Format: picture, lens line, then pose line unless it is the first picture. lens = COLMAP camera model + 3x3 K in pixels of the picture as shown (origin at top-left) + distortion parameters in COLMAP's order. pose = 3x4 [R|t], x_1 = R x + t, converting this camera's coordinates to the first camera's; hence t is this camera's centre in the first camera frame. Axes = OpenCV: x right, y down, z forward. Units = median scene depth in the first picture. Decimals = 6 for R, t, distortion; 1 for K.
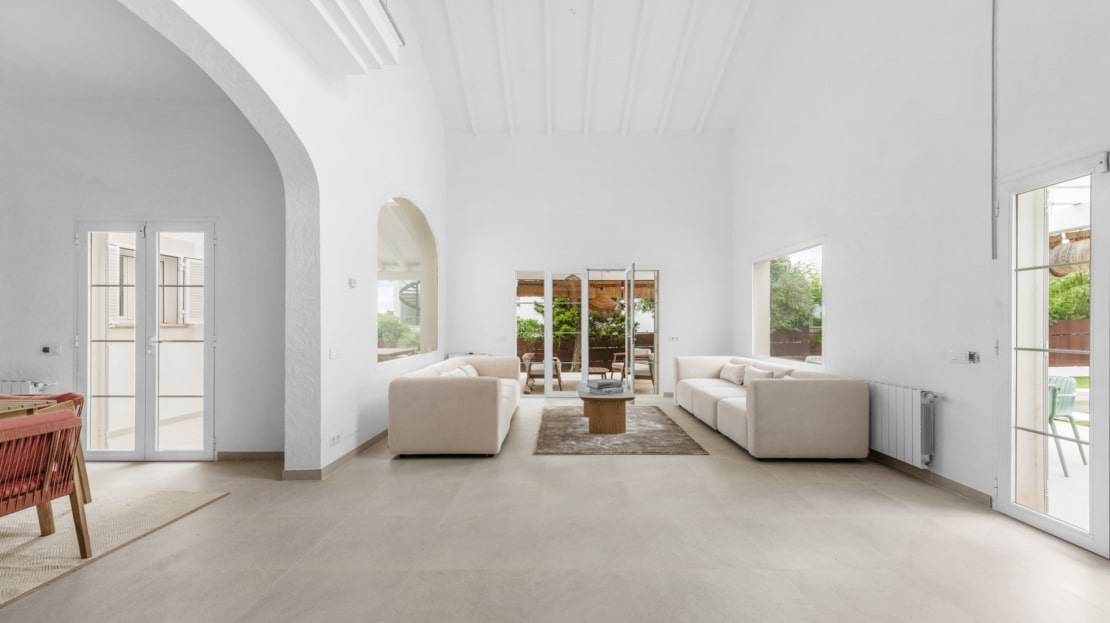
lens RADIAL K [[457.4, 0, 550.4], [0, 457.4, 322.6], [0, 0, 1]] dist [-0.000235, -0.000086]
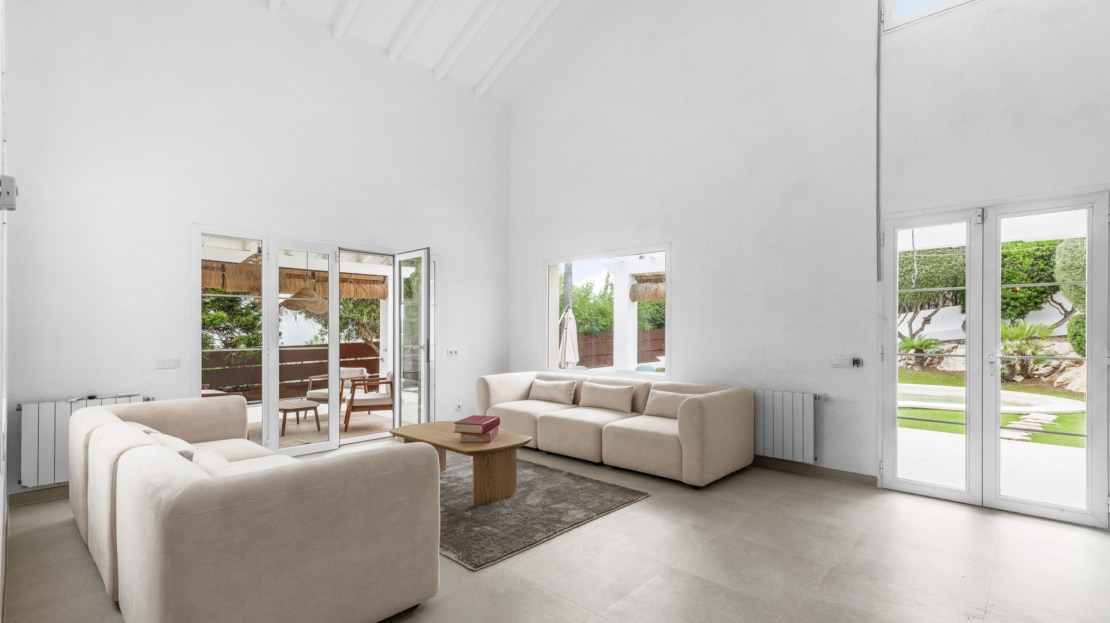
lens RADIAL K [[513.7, 0, 538.6], [0, 513.7, 334.4], [0, 0, 1]] dist [0.002001, 0.000174]
pose [[0.670039, -0.002666, 0.742321, -0.459245], [-0.002484, 0.999980, 0.005834, -0.001681], [-0.742322, -0.005754, 0.670019, 0.538231]]
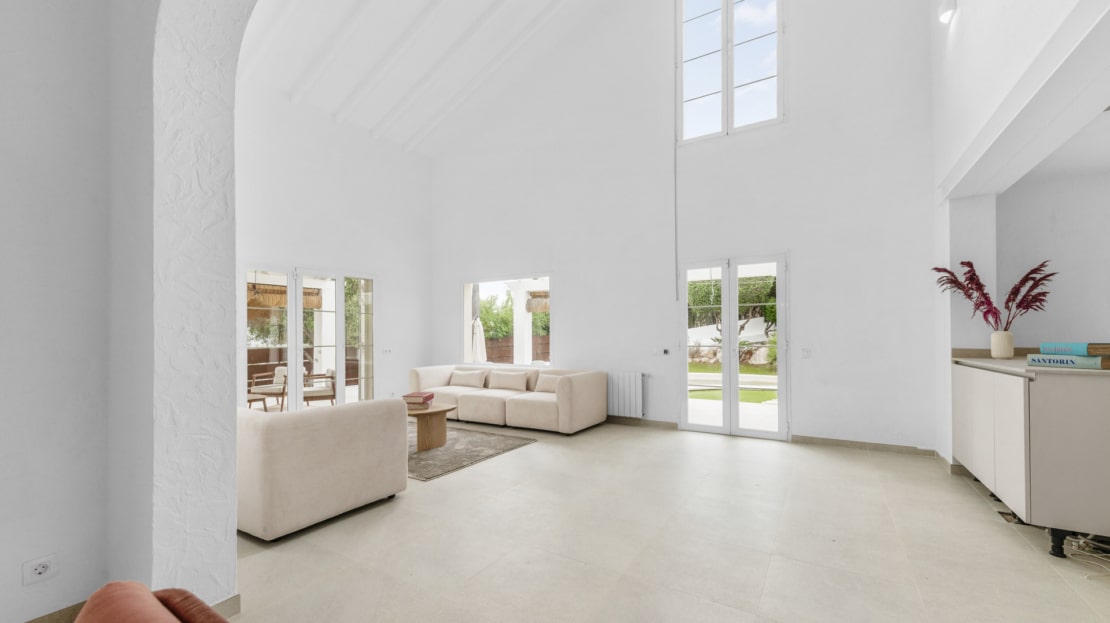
lens RADIAL K [[468.6, 0, 558.1], [0, 468.6, 335.9], [0, 0, 1]] dist [0.001288, -0.000018]
pose [[0.476511, 0.004368, 0.879158, -0.727845], [0.003190, 0.999972, -0.006697, 0.016690], [-0.879163, 0.005996, 0.476484, 0.353907]]
